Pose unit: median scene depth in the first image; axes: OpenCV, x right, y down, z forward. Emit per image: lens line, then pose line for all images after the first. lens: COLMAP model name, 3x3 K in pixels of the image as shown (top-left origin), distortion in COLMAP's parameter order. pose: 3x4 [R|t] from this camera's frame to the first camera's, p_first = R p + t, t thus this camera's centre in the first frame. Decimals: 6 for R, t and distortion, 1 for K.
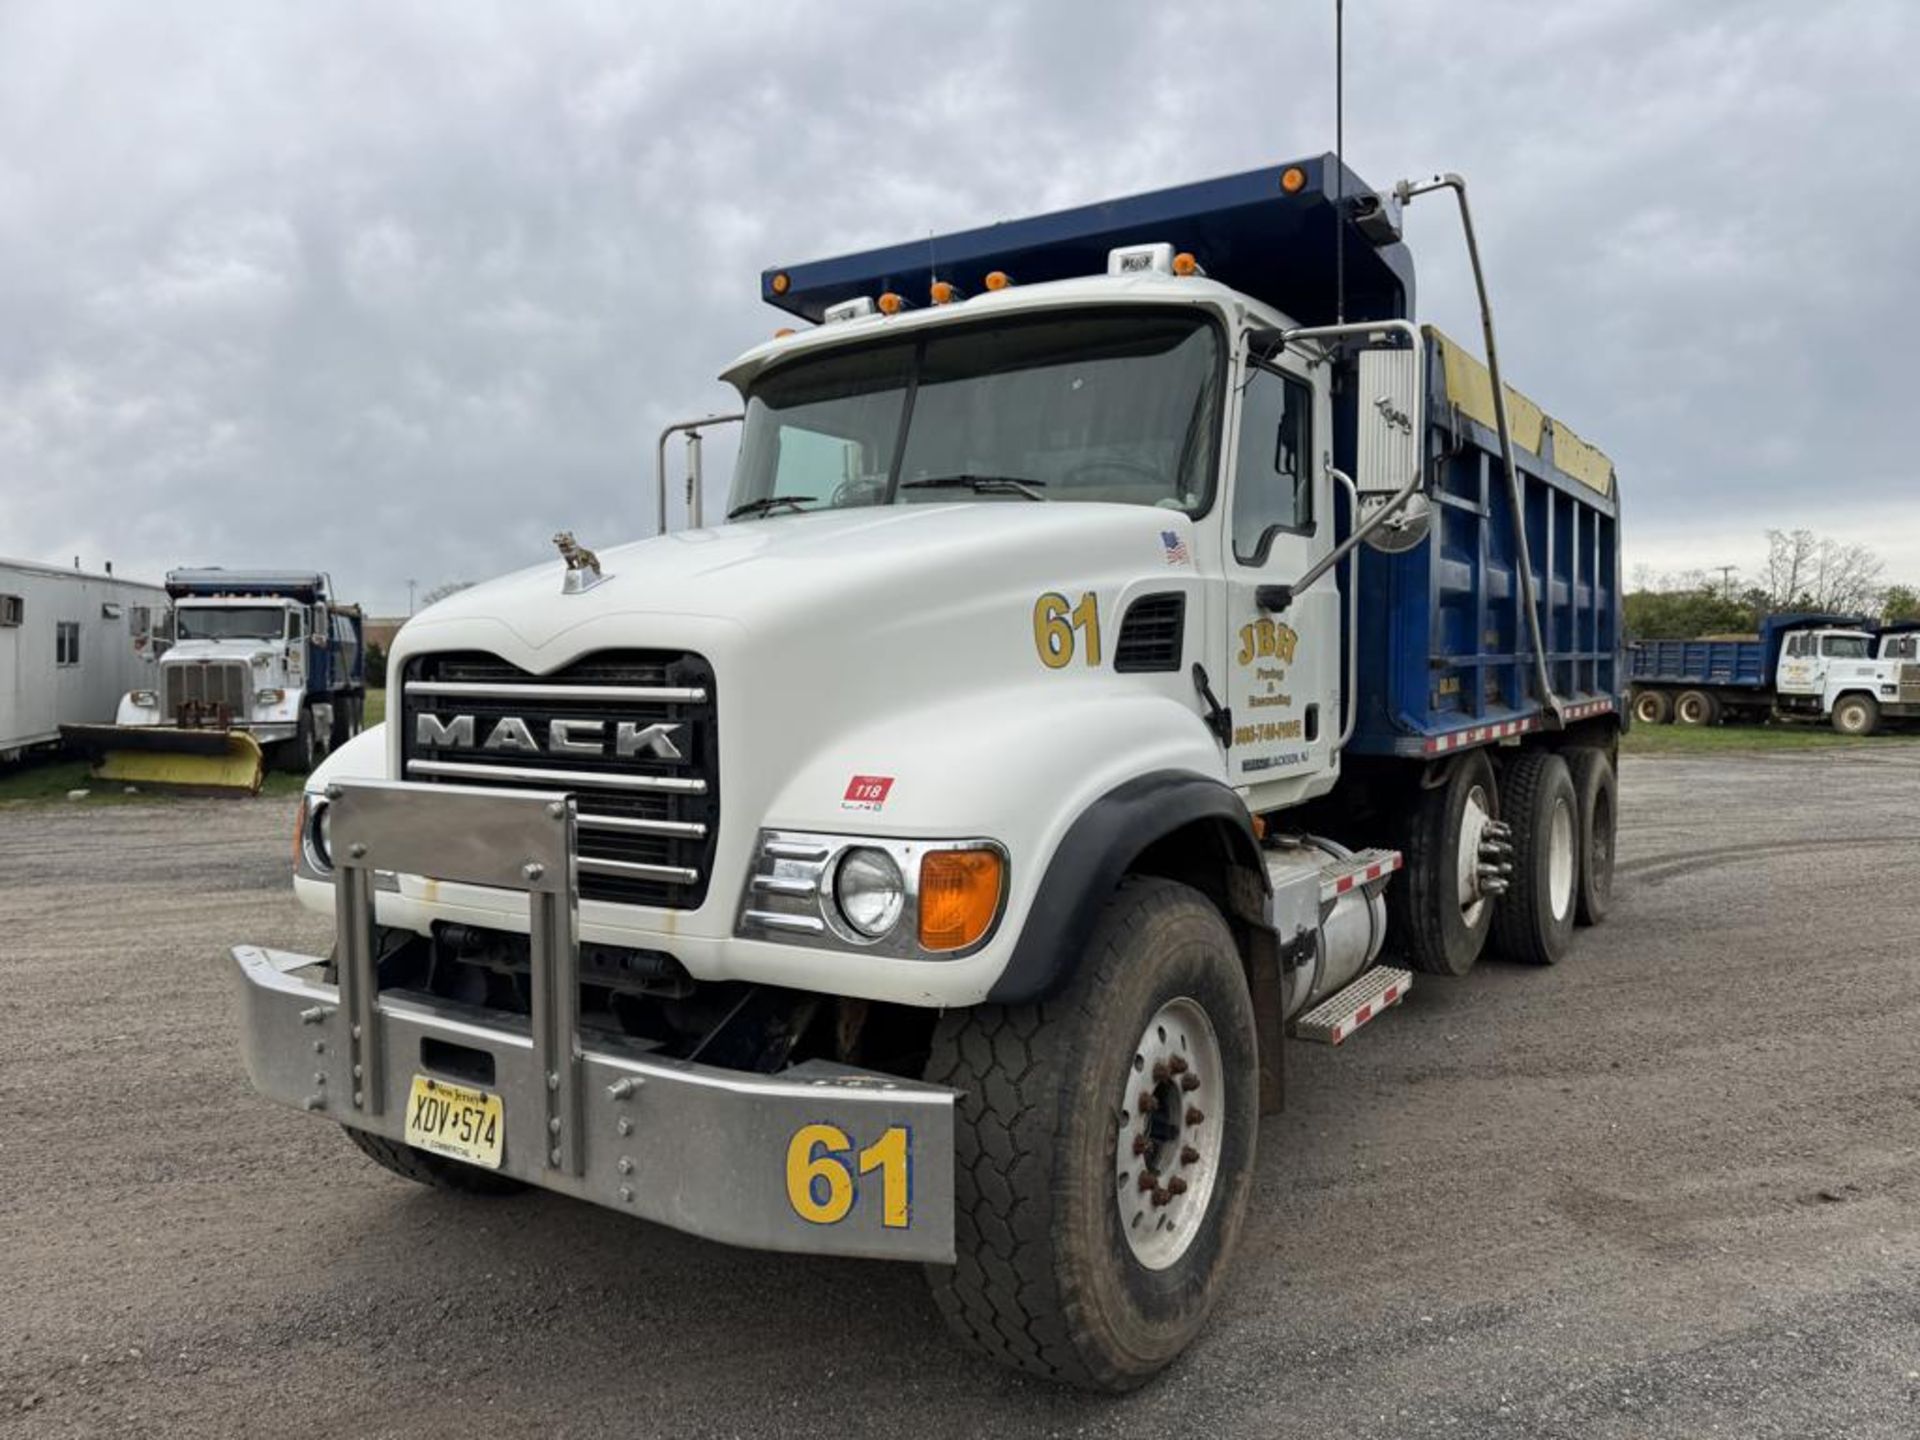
lens RADIAL K [[1346.5, 0, 963.3], [0, 1346.5, 718.2], [0, 0, 1]] dist [0.075569, -0.113424]
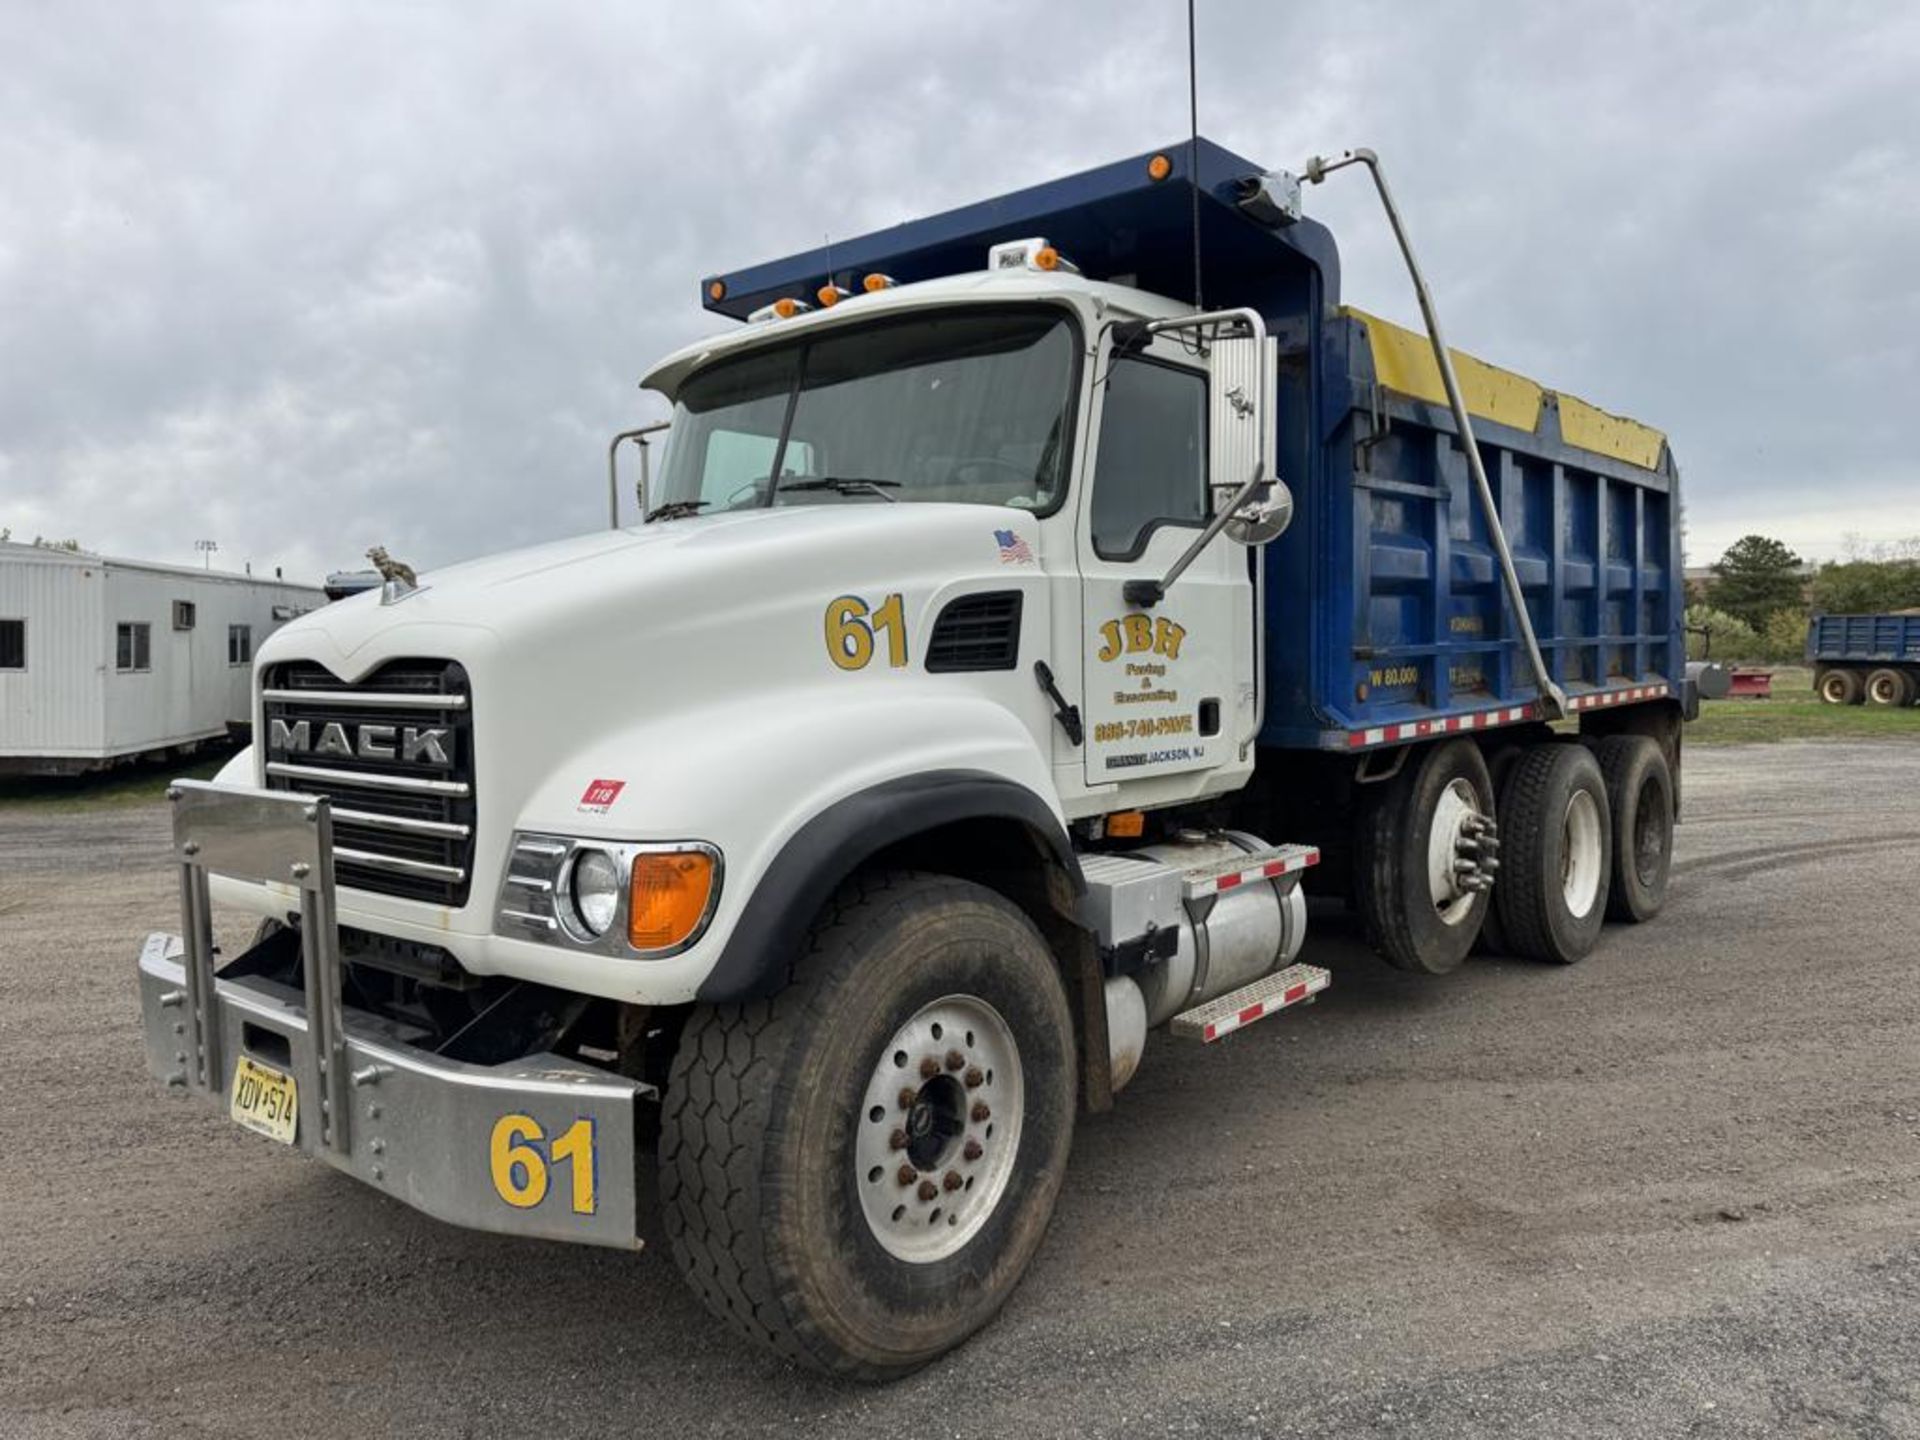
lens RADIAL K [[1346.5, 0, 963.3], [0, 1346.5, 718.2], [0, 0, 1]] dist [0.075569, -0.113424]
pose [[0.992663, -0.007912, -0.120656, 0.222246], [0.009109, 0.999915, 0.009376, -0.007709], [0.120572, -0.010406, 0.992650, 0.001032]]
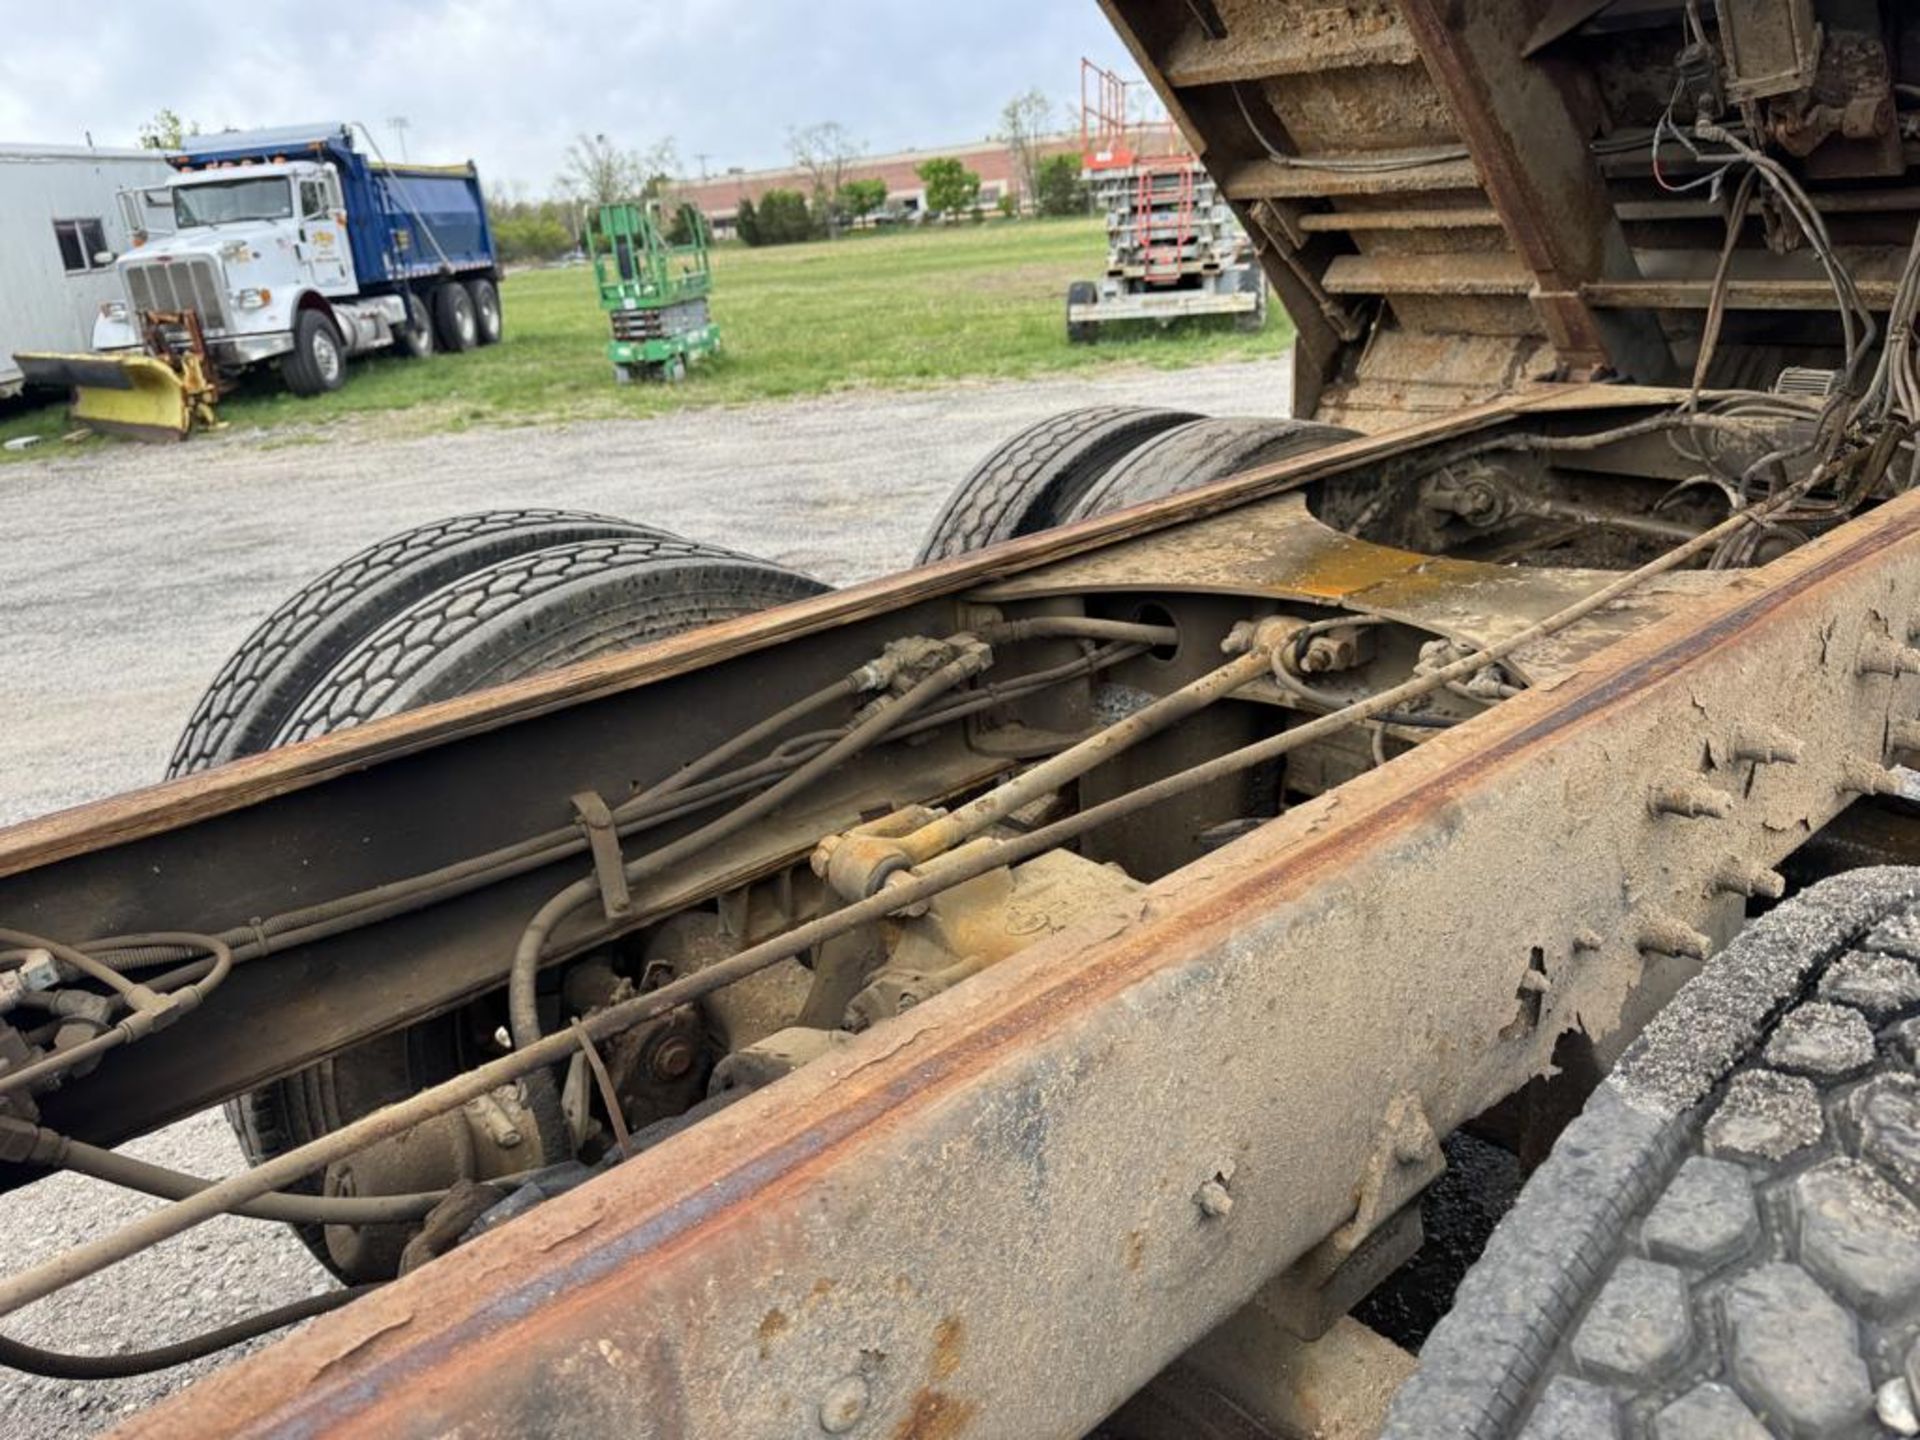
lens RADIAL K [[1389.2, 0, 935.6], [0, 1389.2, 690.8], [0, 0, 1]] dist [0.097007, -0.147224]
pose [[0.952675, 0.020437, -0.303301, 0.607022], [0.071598, 0.954583, 0.289213, -0.037209], [0.295437, -0.297242, 0.907945, 1.640990]]
